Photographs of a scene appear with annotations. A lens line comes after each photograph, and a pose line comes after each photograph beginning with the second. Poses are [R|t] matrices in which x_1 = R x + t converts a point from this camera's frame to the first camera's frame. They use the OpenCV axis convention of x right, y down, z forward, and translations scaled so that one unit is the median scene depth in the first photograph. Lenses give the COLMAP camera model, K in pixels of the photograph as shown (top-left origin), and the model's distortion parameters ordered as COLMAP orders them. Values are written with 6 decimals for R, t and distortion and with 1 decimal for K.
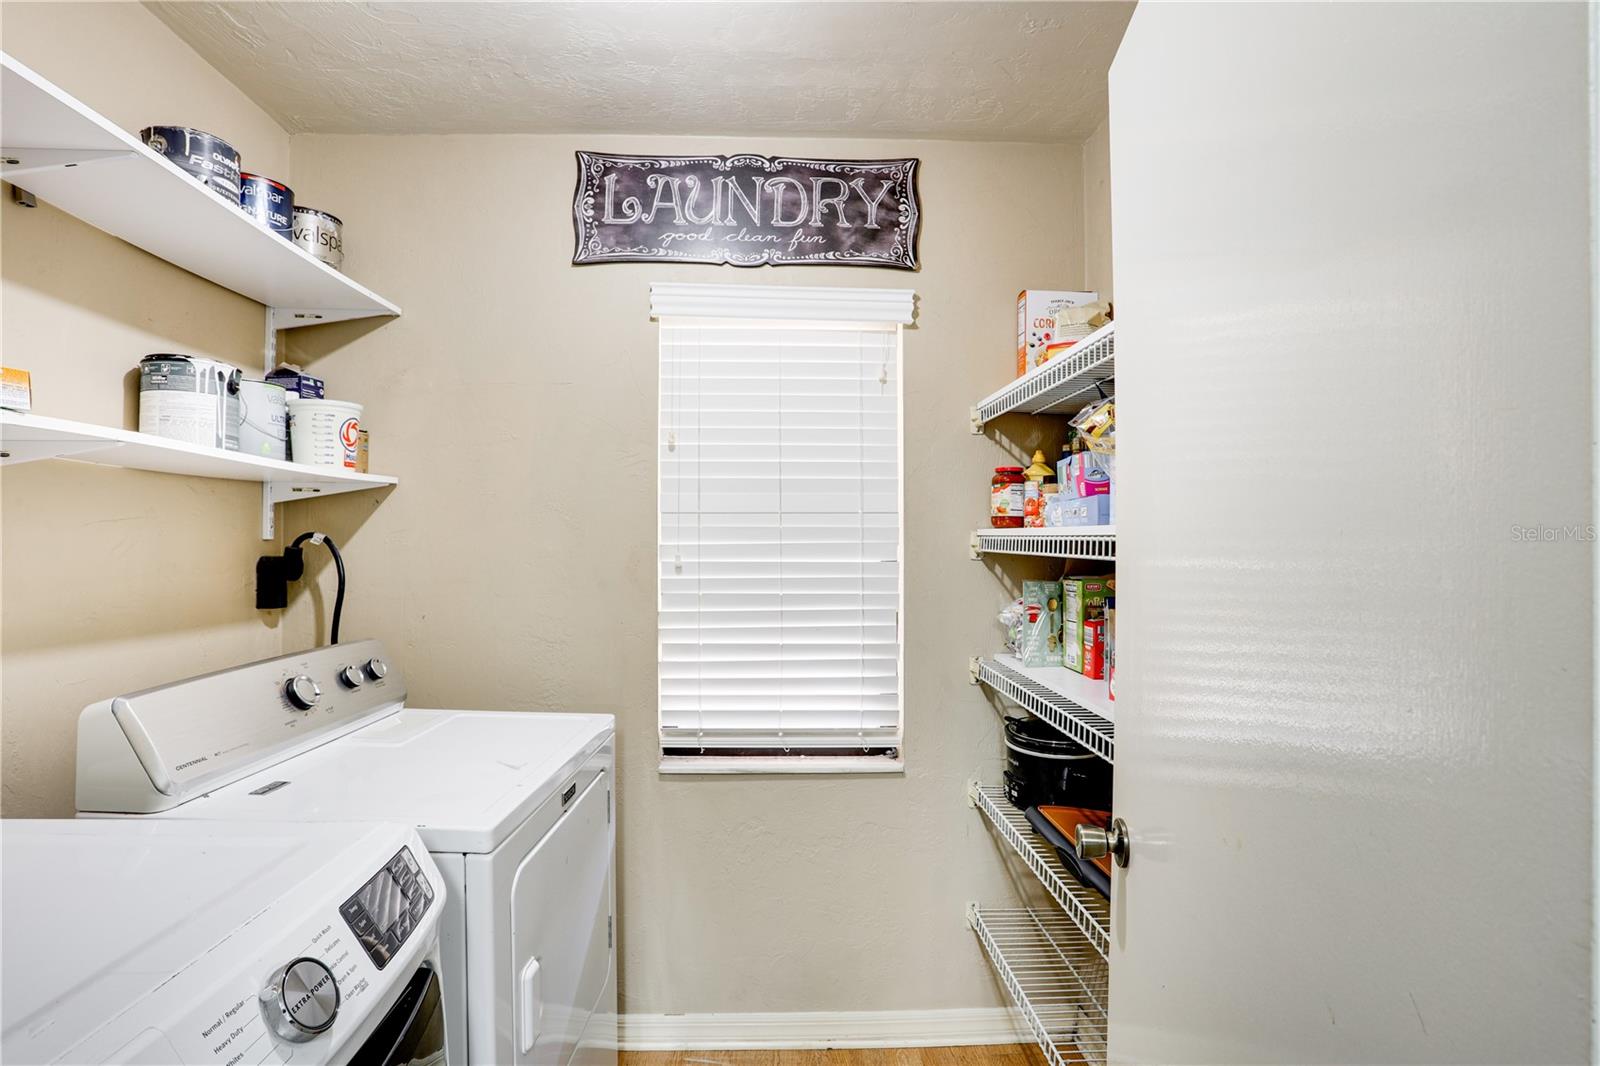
lens RADIAL K [[803.5, 0, 795.4], [0, 803.5, 532.1], [0, 0, 1]] dist [-0.067787, 0.020122]
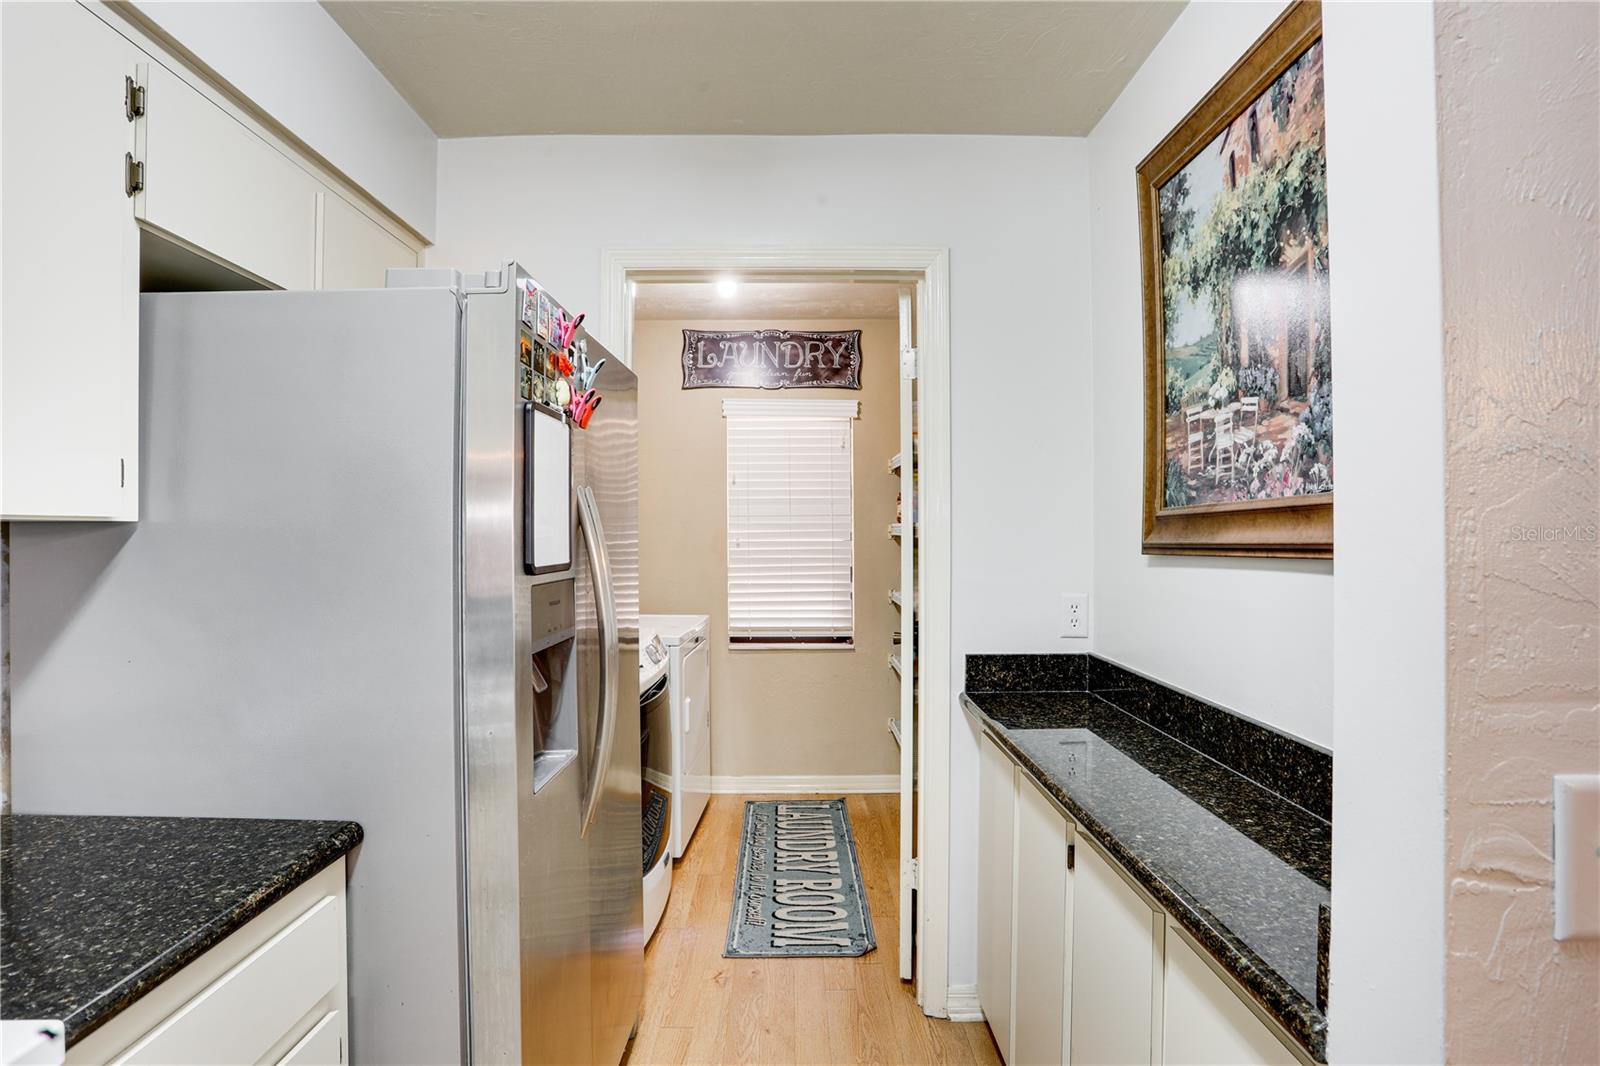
lens RADIAL K [[803.5, 0, 797.1], [0, 803.5, 527.0], [0, 0, 1]] dist [-0.067787, 0.020122]
pose [[0.999584, -0.007345, -0.027888, 0.052502], [0.007310, 0.999972, -0.001342, 0.005979], [0.027897, 0.001138, 0.999610, -0.945402]]
